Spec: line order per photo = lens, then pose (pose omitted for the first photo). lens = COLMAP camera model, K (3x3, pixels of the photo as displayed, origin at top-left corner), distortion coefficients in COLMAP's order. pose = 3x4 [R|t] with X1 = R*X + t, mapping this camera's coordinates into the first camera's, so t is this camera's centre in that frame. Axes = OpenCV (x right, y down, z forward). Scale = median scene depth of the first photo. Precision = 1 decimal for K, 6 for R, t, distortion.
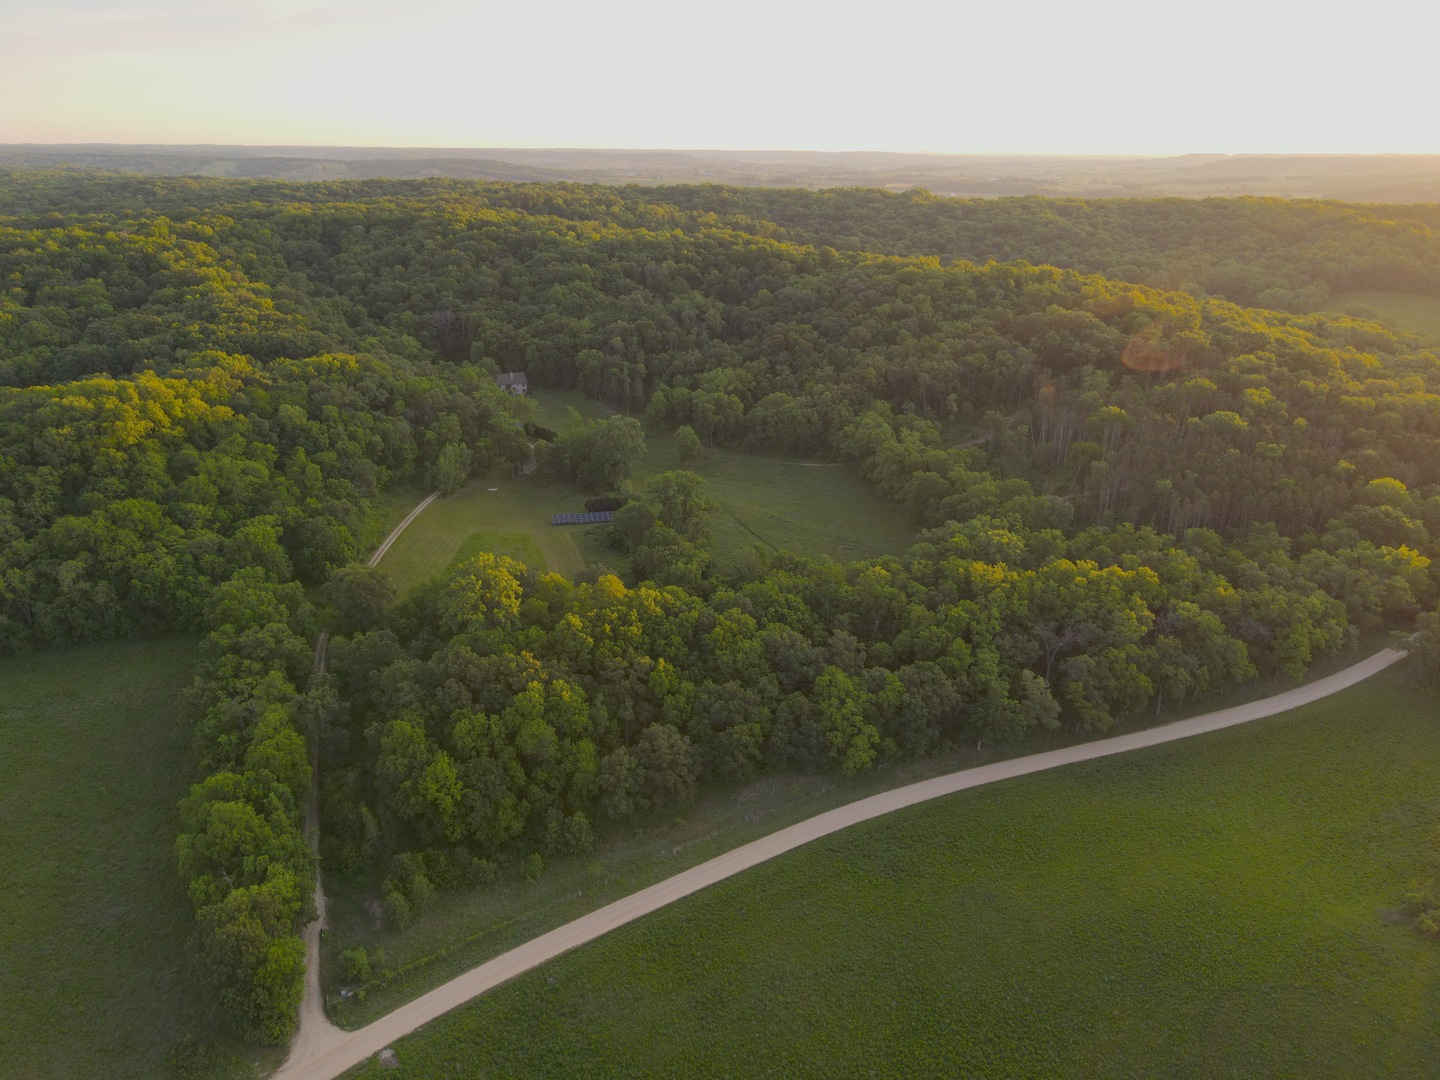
lens RADIAL K [[1049.9, 0, 720.4], [0, 1049.9, 532.8], [0, 0, 1]] dist [0.004545, 0.022546]
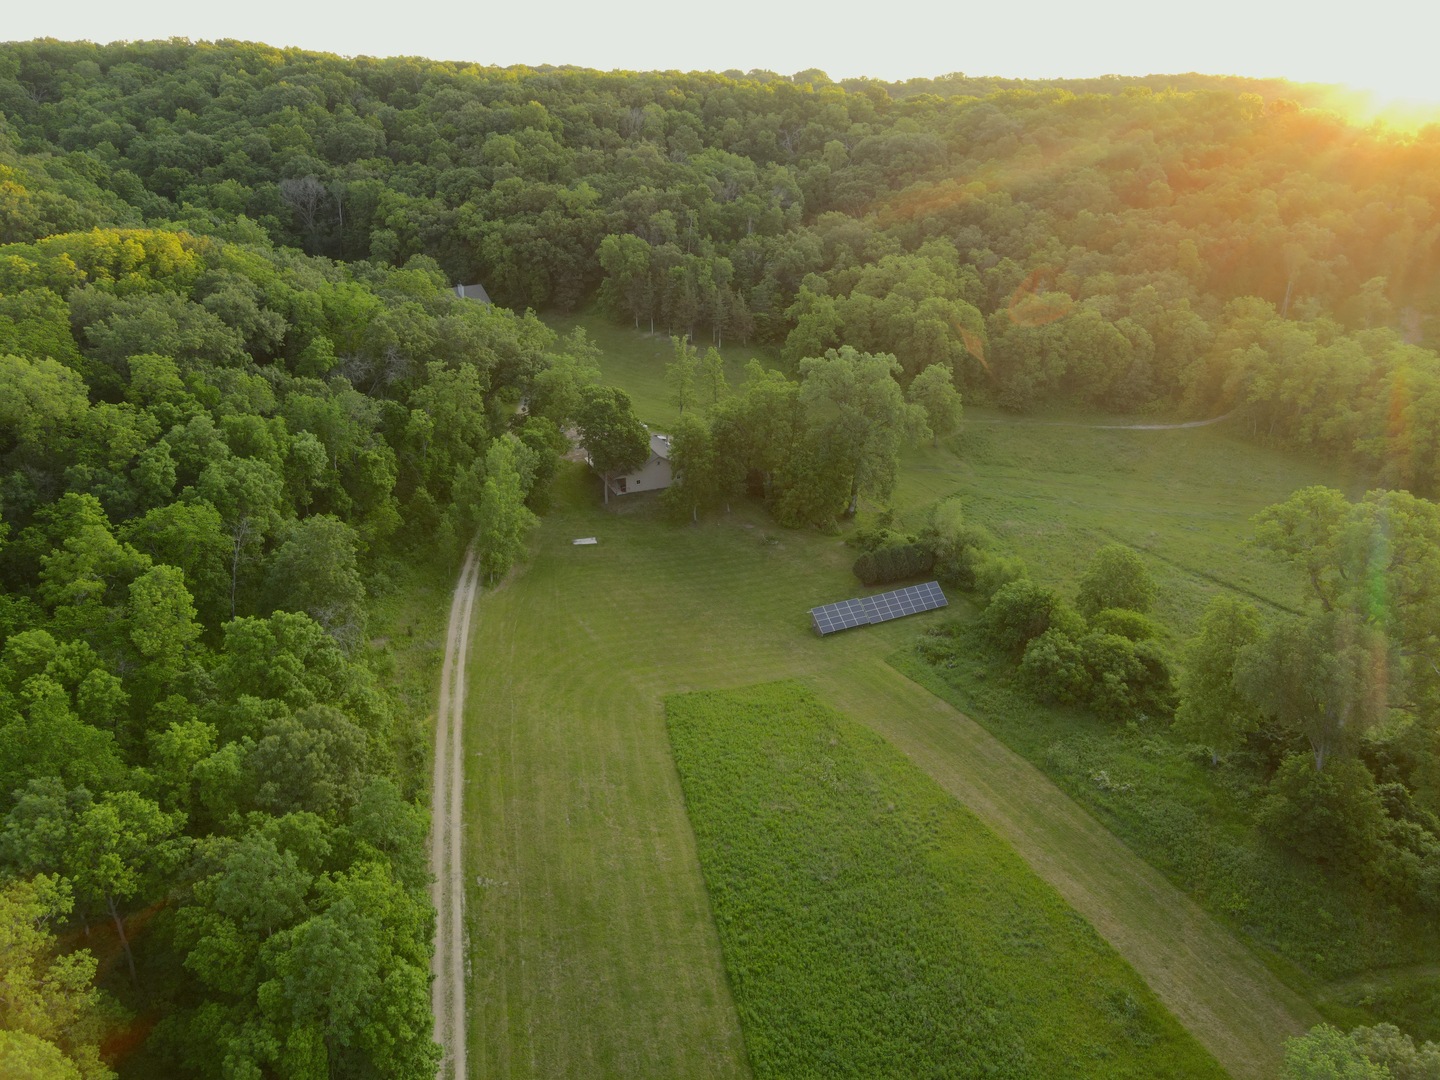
lens RADIAL K [[1049.9, 0, 720.4], [0, 1049.9, 532.8], [0, 0, 1]] dist [0.004545, 0.022546]
pose [[0.974974, -0.083561, 0.206017, -0.377479], [0.072409, 0.995502, 0.061101, -0.100274], [-0.210196, -0.044654, 0.976639, 0.882764]]
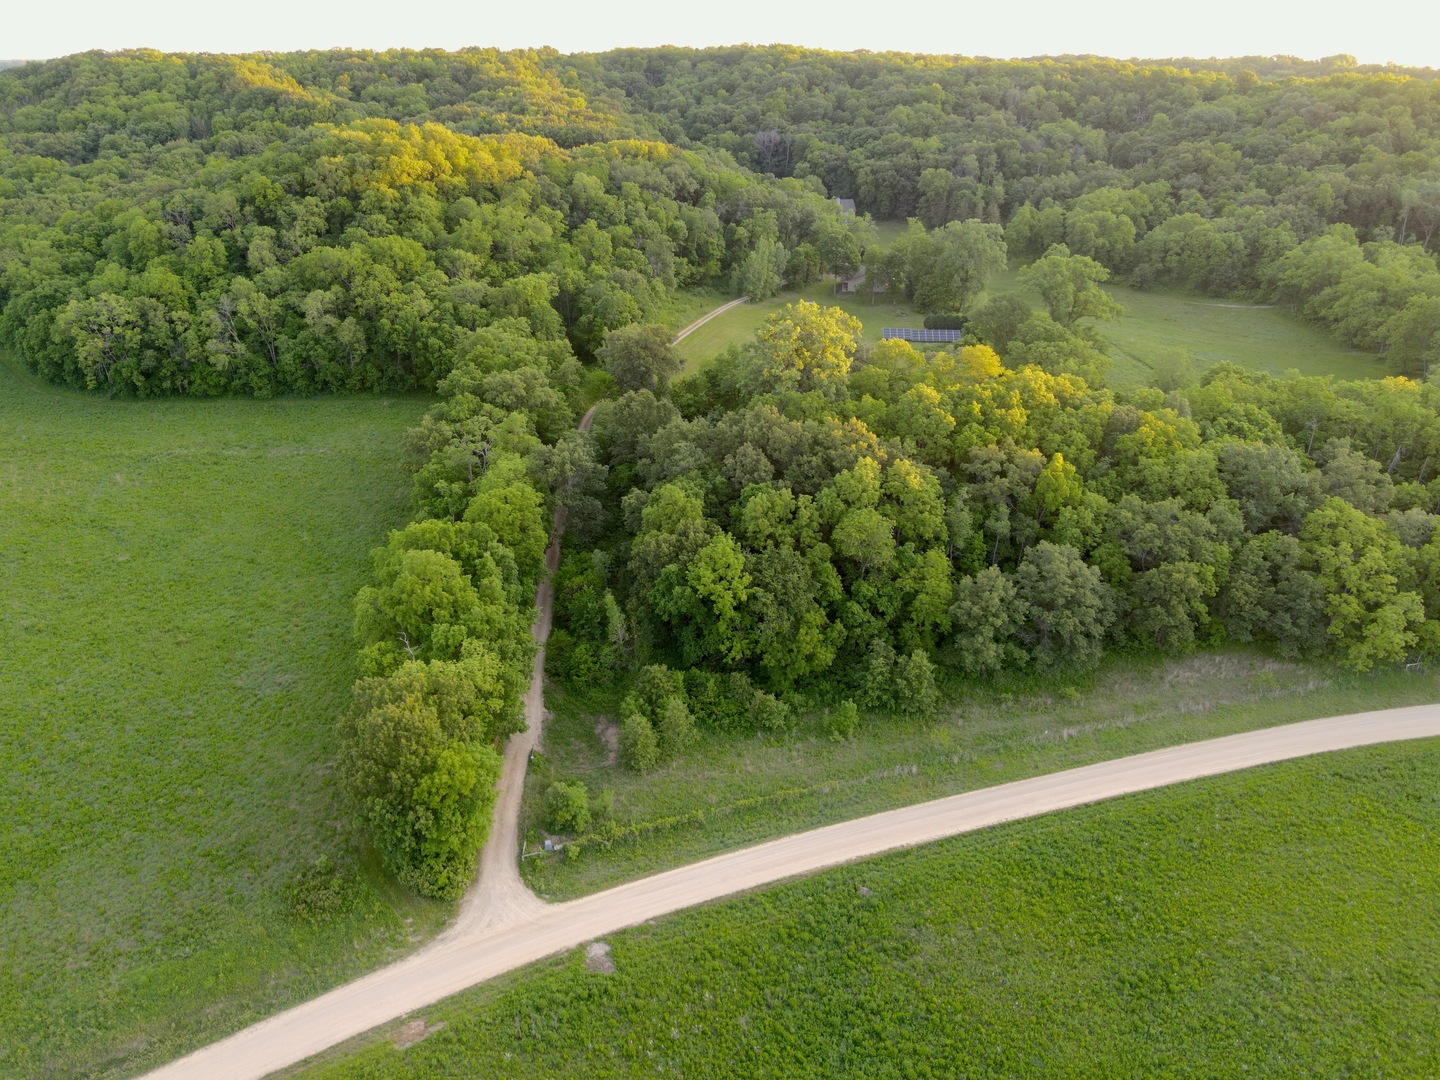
lens RADIAL K [[1057.4, 0, 720.0], [0, 1057.4, 540.0], [0, 0, 1]] dist [-0.008931, 0.027832]
pose [[0.958461, 0.115053, -0.260990, -0.071466], [-0.097512, 0.992075, 0.079234, 0.125341], [0.268038, -0.050493, 0.962084, 0.272597]]
